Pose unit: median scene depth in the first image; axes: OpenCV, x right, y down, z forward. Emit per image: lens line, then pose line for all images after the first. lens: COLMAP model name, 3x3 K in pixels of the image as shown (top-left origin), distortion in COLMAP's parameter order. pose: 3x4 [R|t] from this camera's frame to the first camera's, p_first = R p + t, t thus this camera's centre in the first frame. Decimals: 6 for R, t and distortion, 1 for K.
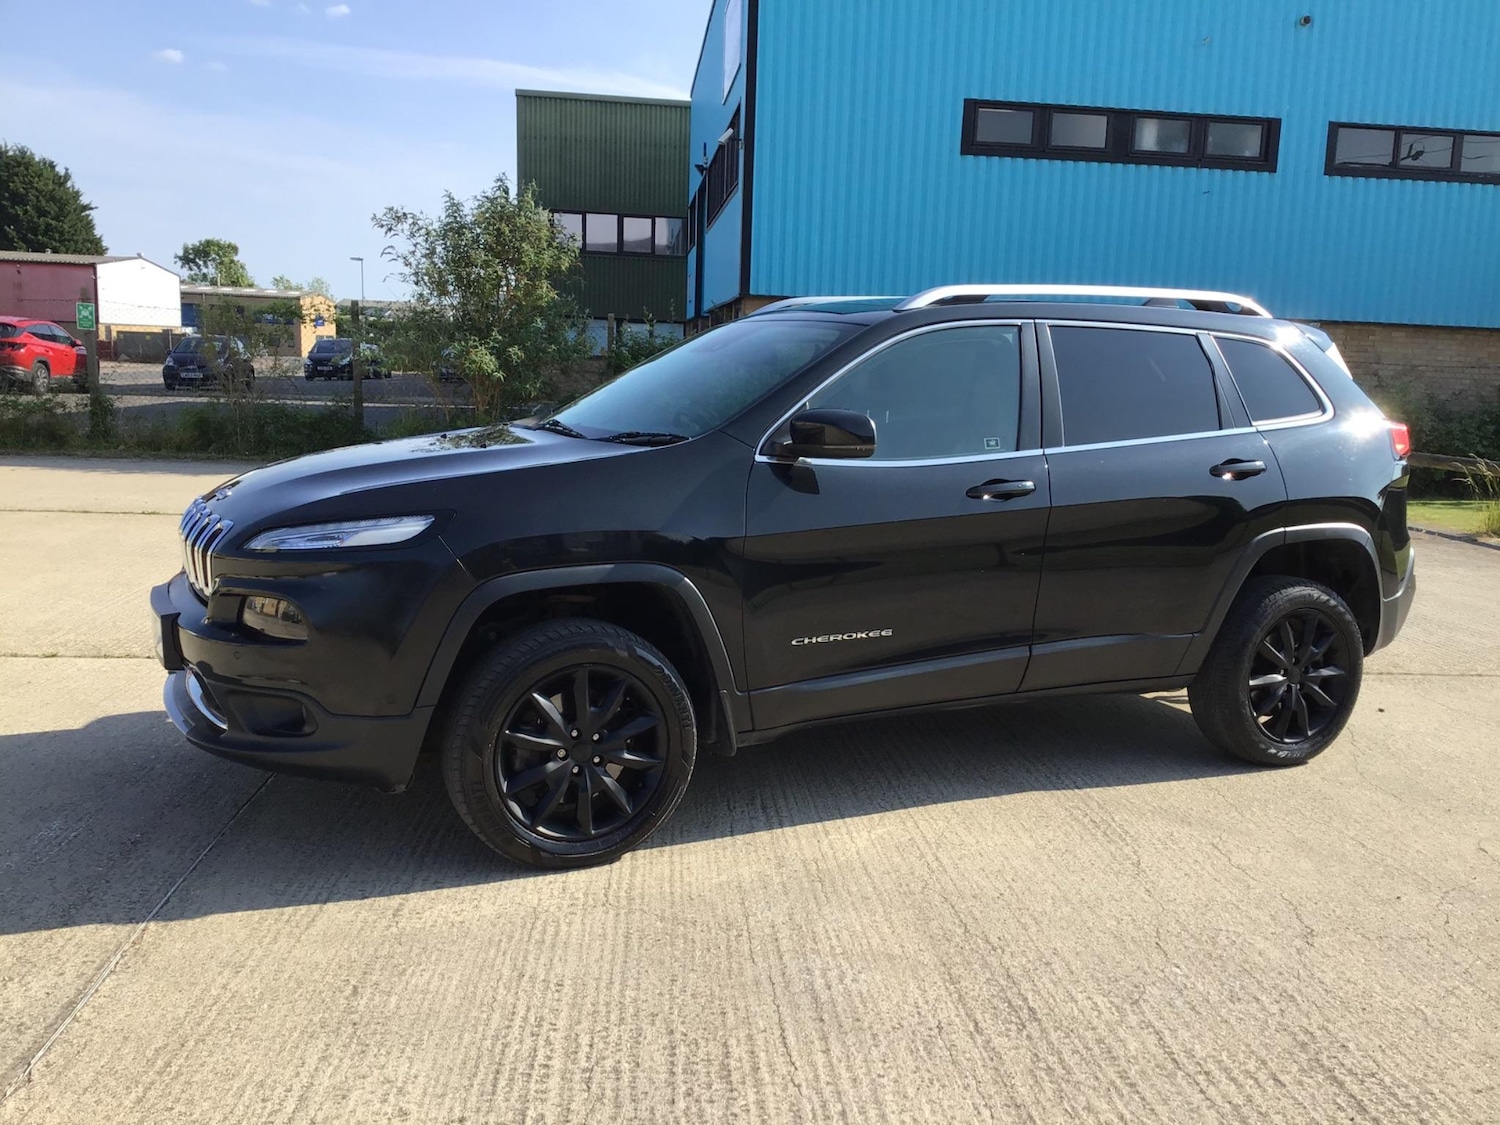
lens RADIAL K [[1330.9, 0, 770.0], [0, 1330.9, 561.5], [0, 0, 1]] dist [0.116171, -0.190696]
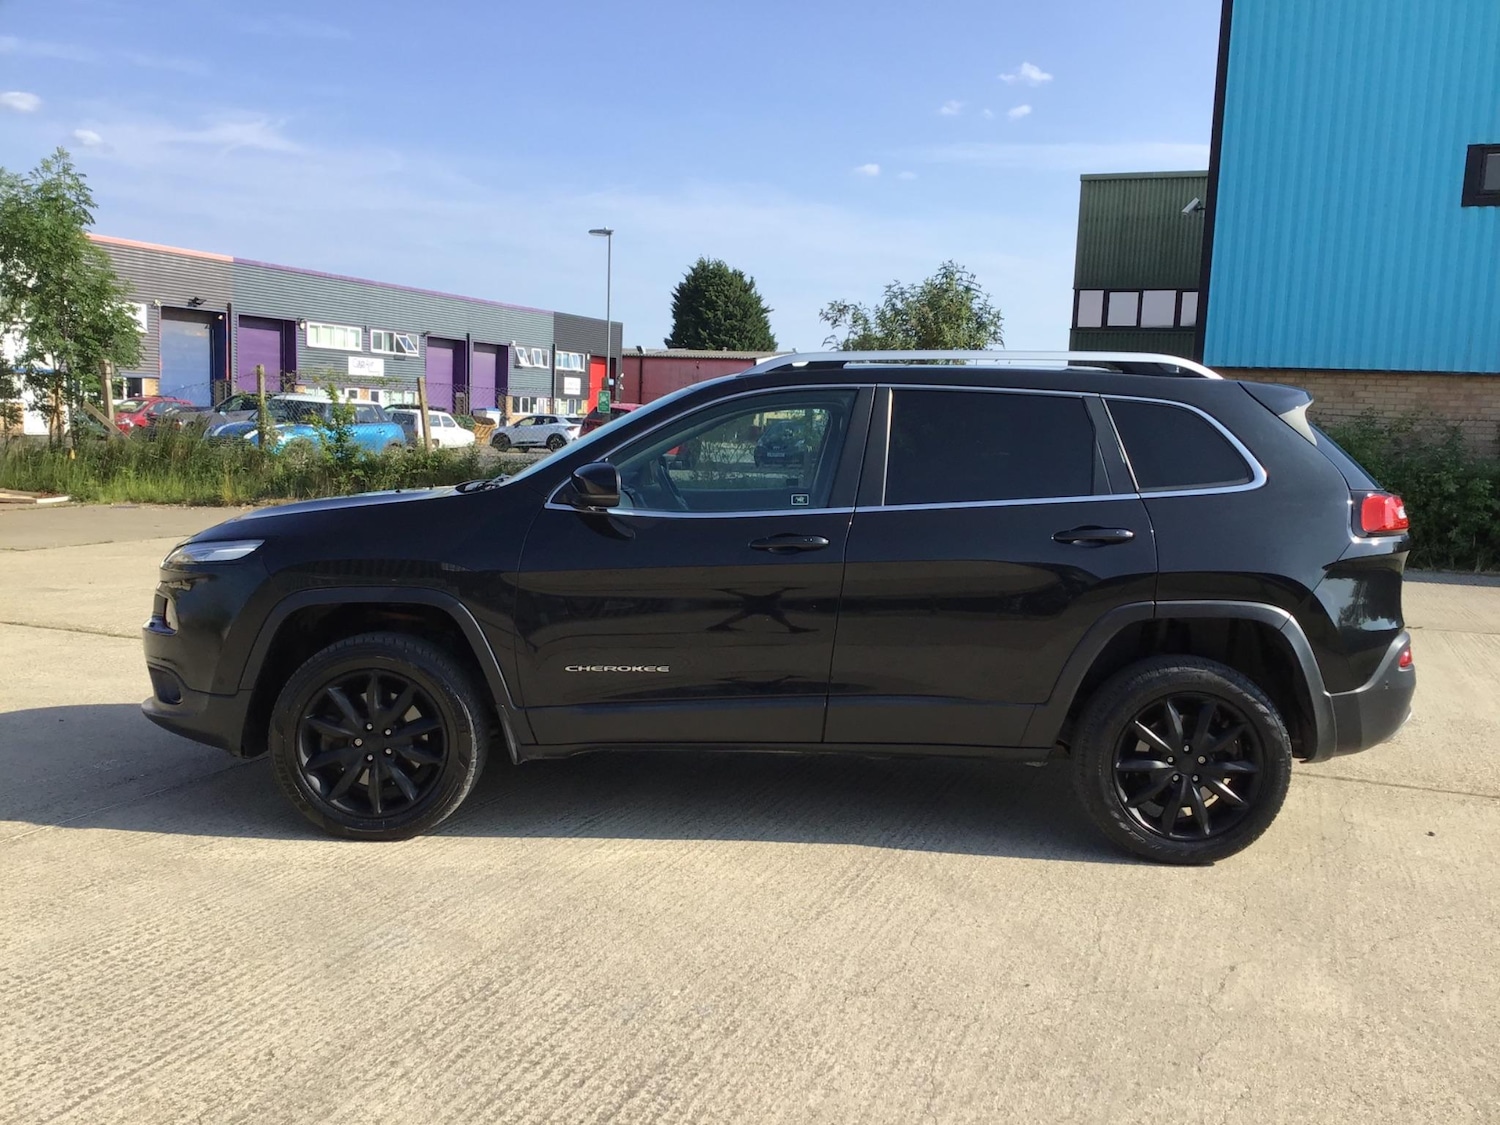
lens RADIAL K [[1330.9, 0, 770.0], [0, 1330.9, 561.5], [0, 0, 1]] dist [0.116171, -0.190696]
pose [[0.895052, 0.041546, -0.444022, 0.608277], [-0.067875, 0.996742, -0.043560, 0.006629], [0.440765, 0.069127, 0.894957, 0.052932]]
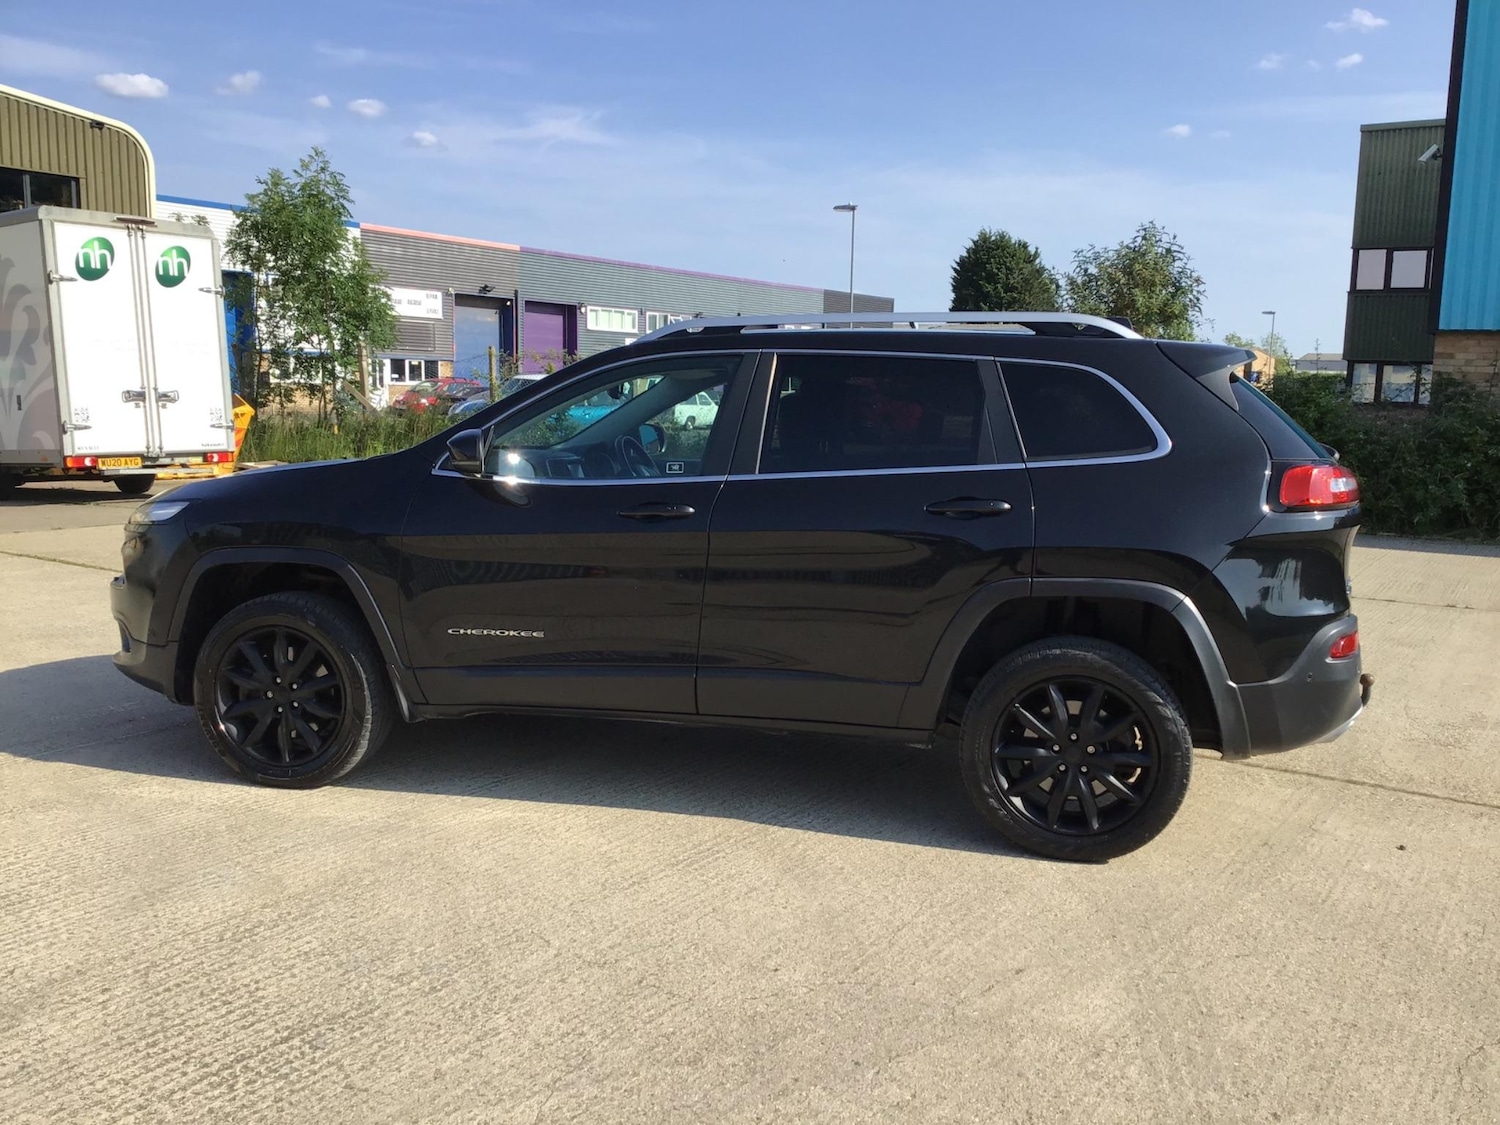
lens RADIAL K [[1332.6, 0, 762.5], [0, 1332.6, 555.4], [0, 0, 1]] dist [0.117005, -0.196229]
pose [[0.778750, 0.063299, -0.624133, 0.860262], [-0.091882, 0.995676, -0.013664, -0.012486], [0.620570, 0.067987, 0.781198, 0.233433]]
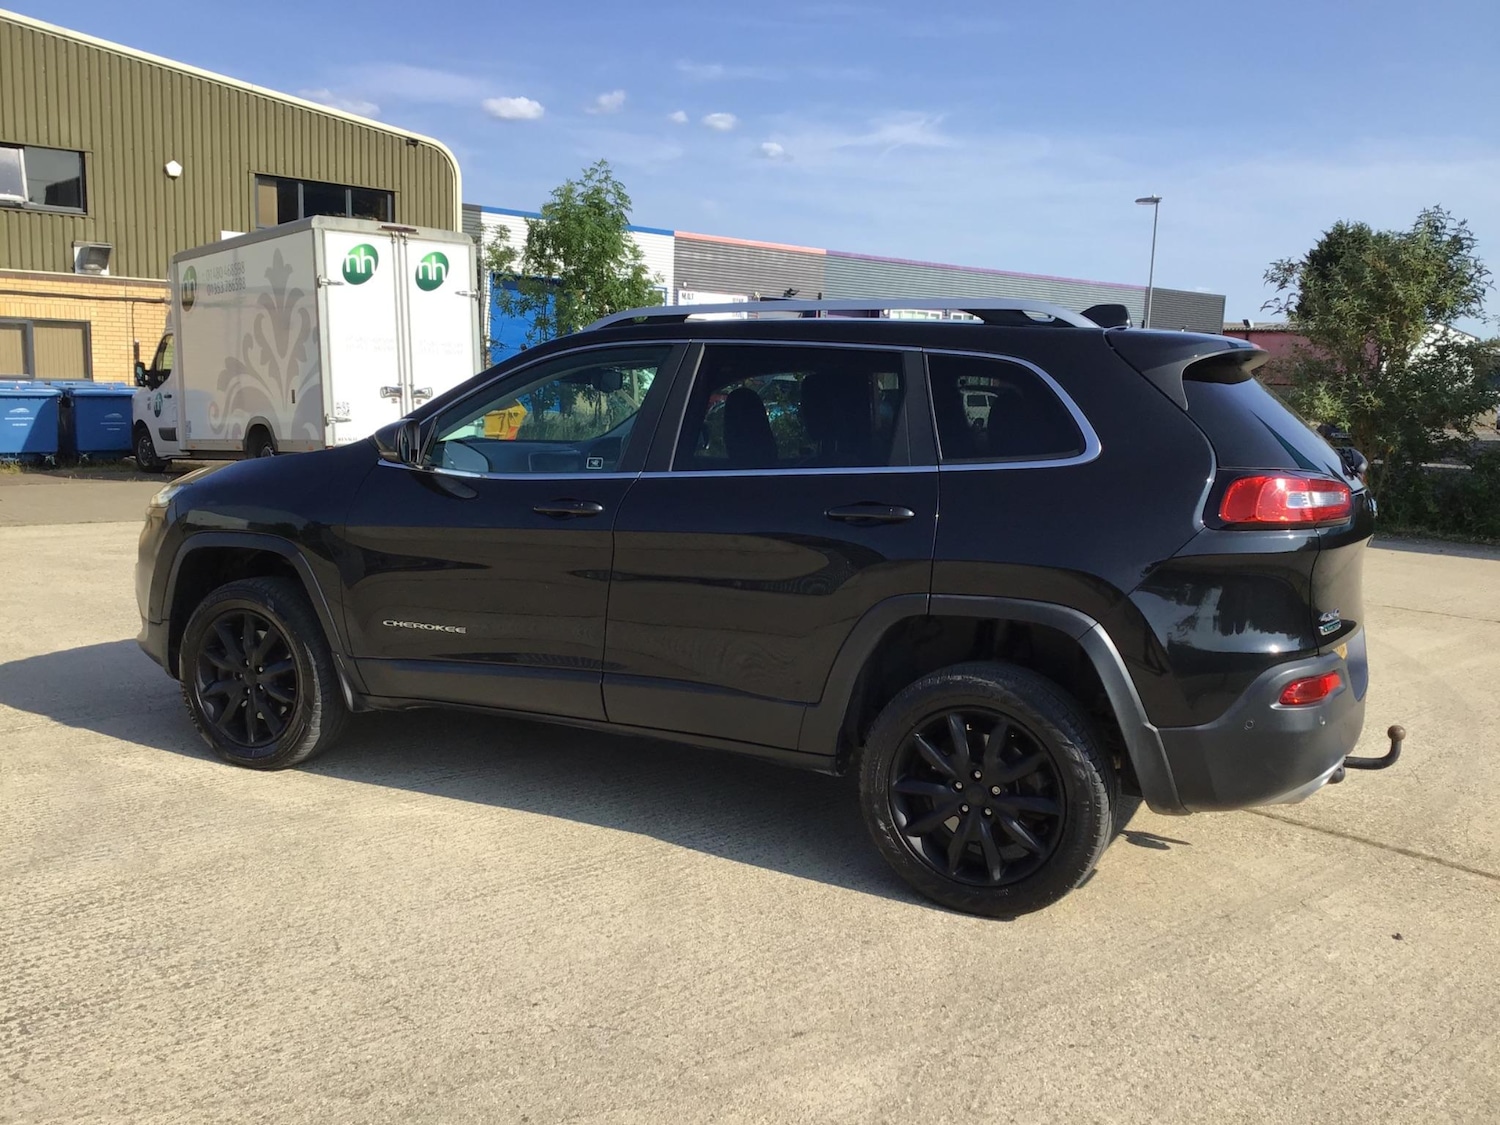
lens RADIAL K [[1330.9, 0, 770.0], [0, 1330.9, 561.5], [0, 0, 1]] dist [0.116171, -0.190696]
pose [[0.612629, 0.091842, -0.785016, 1.017852], [-0.129578, 0.991458, 0.014872, -0.047024], [0.779676, 0.092610, 0.619297, 0.488637]]
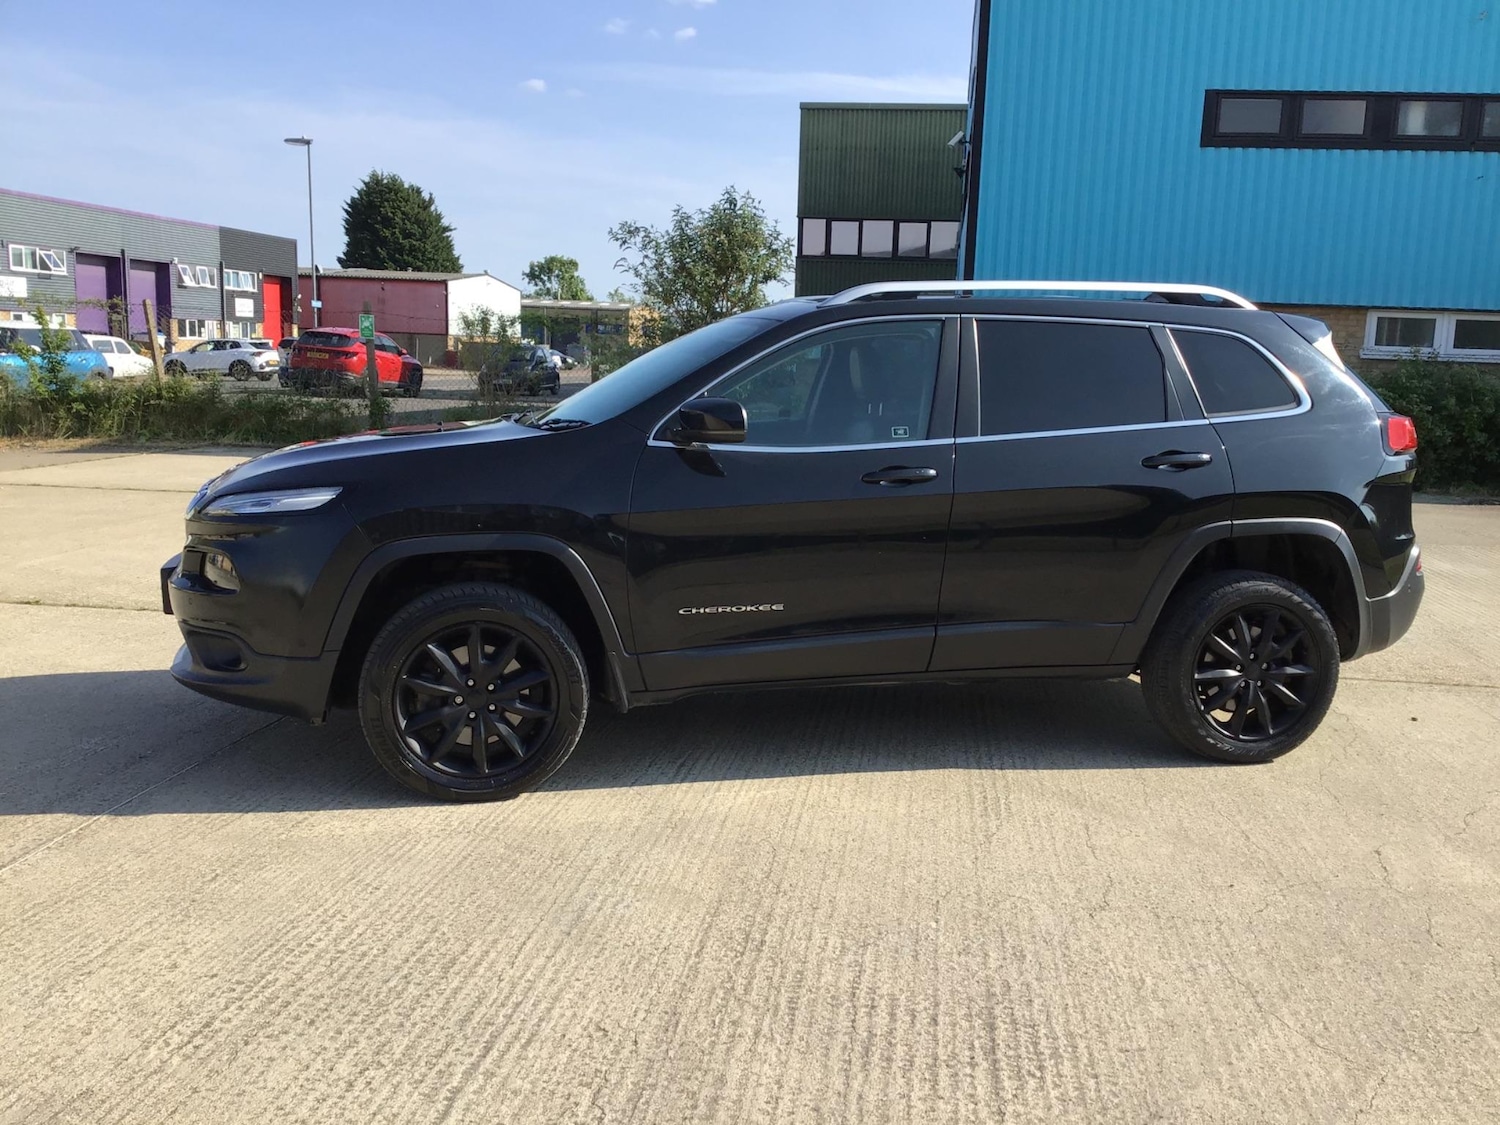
lens RADIAL K [[1332.1, 0, 776.3], [0, 1332.1, 555.2], [0, 0, 1]] dist [0.112342, -0.188821]
pose [[0.974413, 0.026332, -0.223218, 0.304441], [-0.028153, 0.999591, -0.004979, 0.016145], [0.222996, 0.011136, 0.974756, -0.043263]]
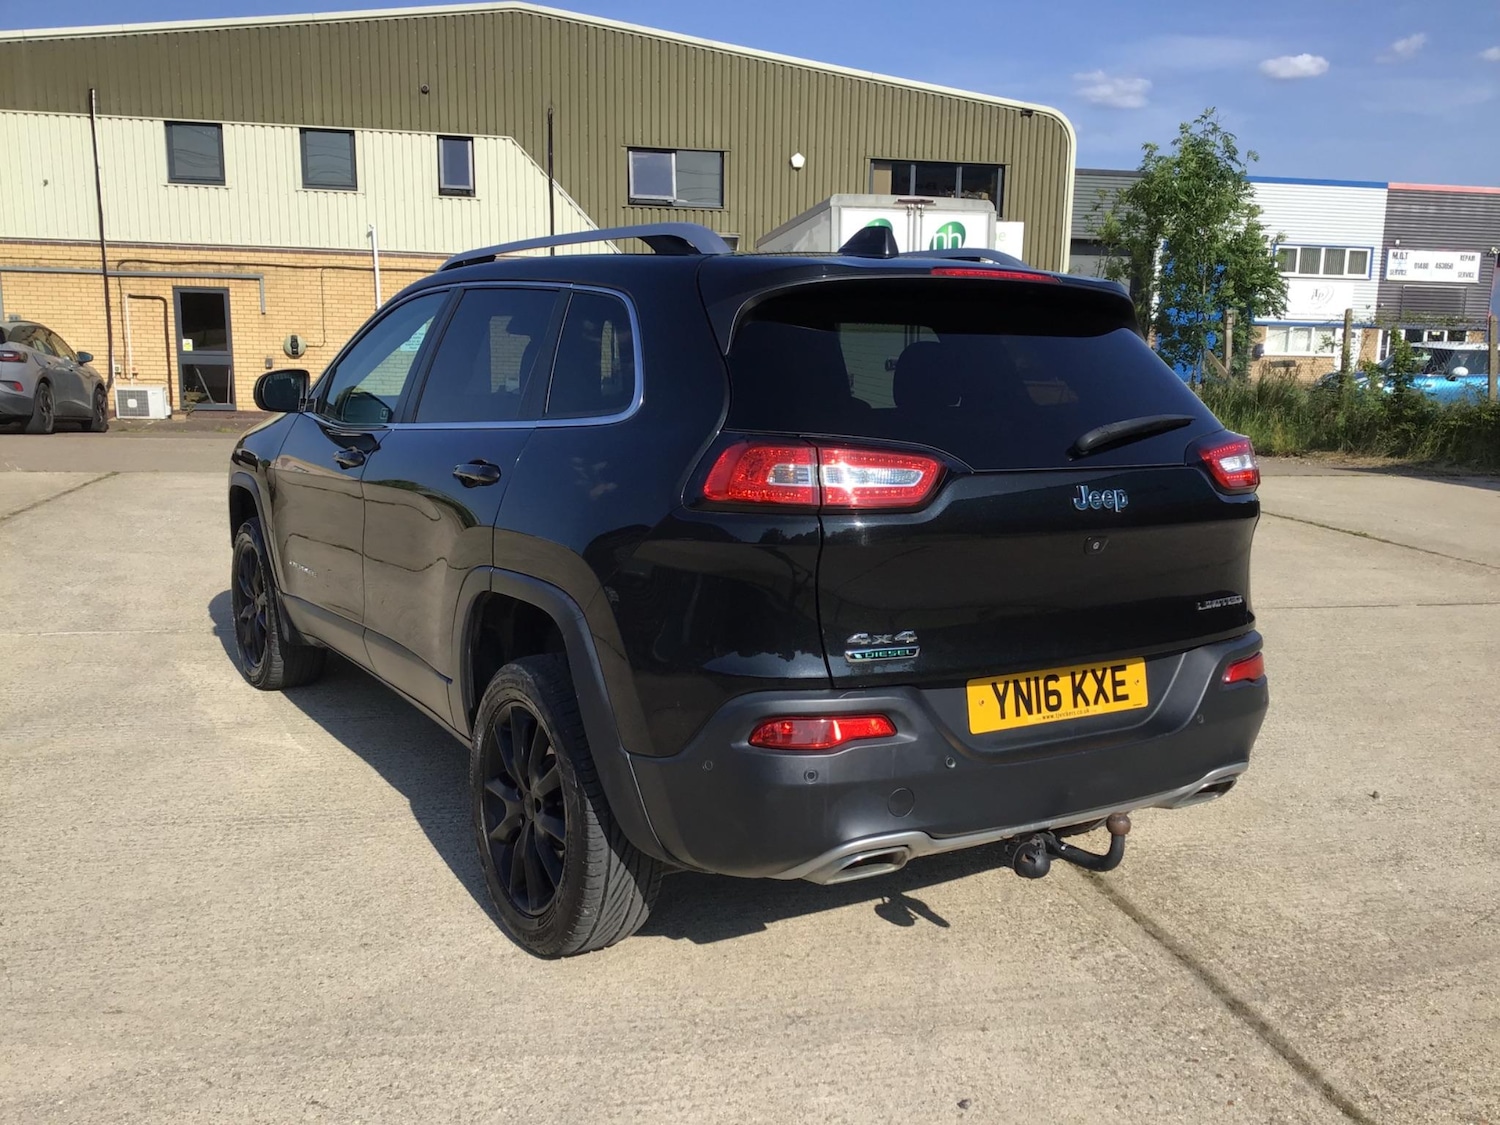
lens RADIAL K [[1330.9, 0, 770.0], [0, 1330.9, 561.5], [0, 0, 1]] dist [0.116171, -0.190696]
pose [[0.119247, 0.134630, -0.983694, 1.157628], [-0.169881, 0.978920, 0.113383, -0.139443], [0.978223, 0.153591, 0.139605, 1.140103]]
